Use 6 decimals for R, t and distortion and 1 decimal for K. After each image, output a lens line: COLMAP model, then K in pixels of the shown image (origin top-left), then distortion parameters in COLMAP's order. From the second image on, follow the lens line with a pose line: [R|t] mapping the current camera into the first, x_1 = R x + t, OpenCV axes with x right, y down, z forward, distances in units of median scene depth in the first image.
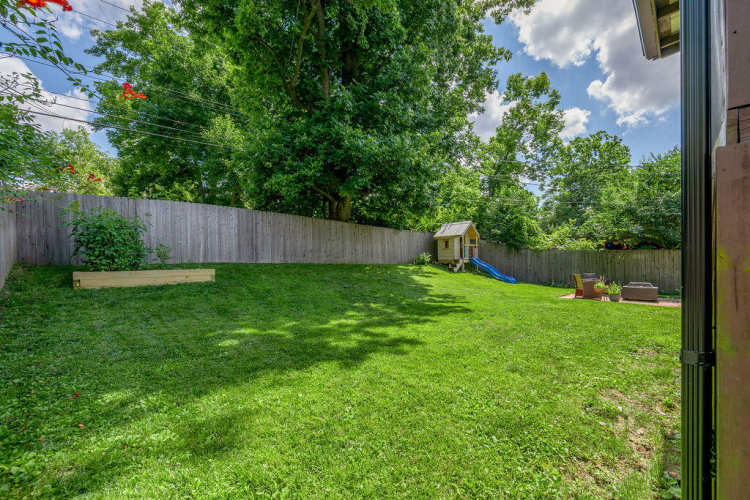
lens RADIAL K [[308.1, 0, 393.3], [0, 308.1, 268.2], [0, 0, 1]] dist [0.003540, 0.000281]
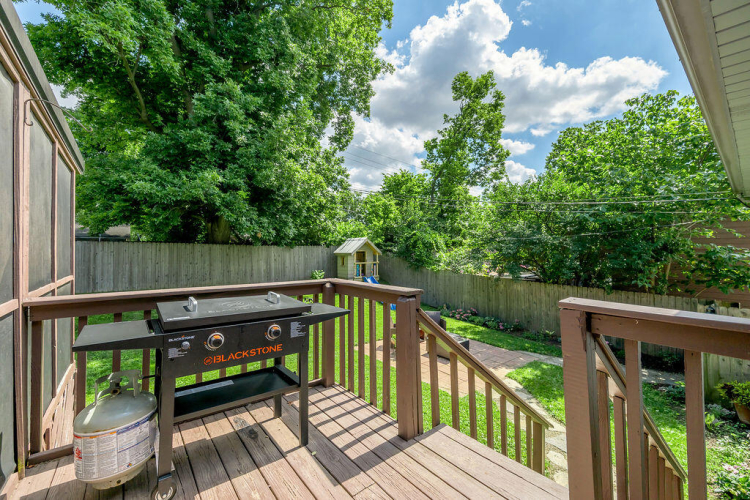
lens RADIAL K [[308.1, 0, 377.7], [0, 308.1, 245.4], [0, 0, 1]] dist [0.003540, 0.000281]
pose [[0.992631, 0.014409, -0.120316, 0.437502], [-0.017855, 0.999459, -0.027607, -0.112897], [0.119853, 0.029552, 0.992352, 0.054764]]
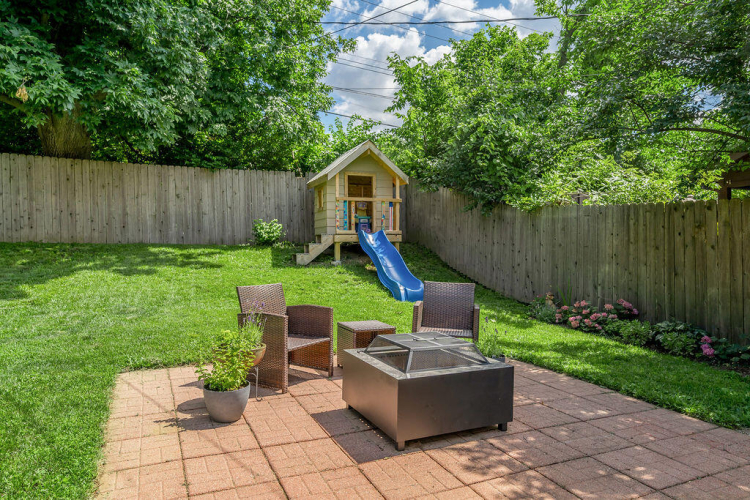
lens RADIAL K [[499.4, 0, 376.3], [0, 499.4, 248.8], [0, 0, 1]] dist [-0.007098, -0.001189]
pose [[0.926302, 0.013166, -0.376552, 0.562115], [-0.014531, 0.999894, -0.000786, -0.008643], [0.376502, 0.006200, 0.926395, 0.418140]]
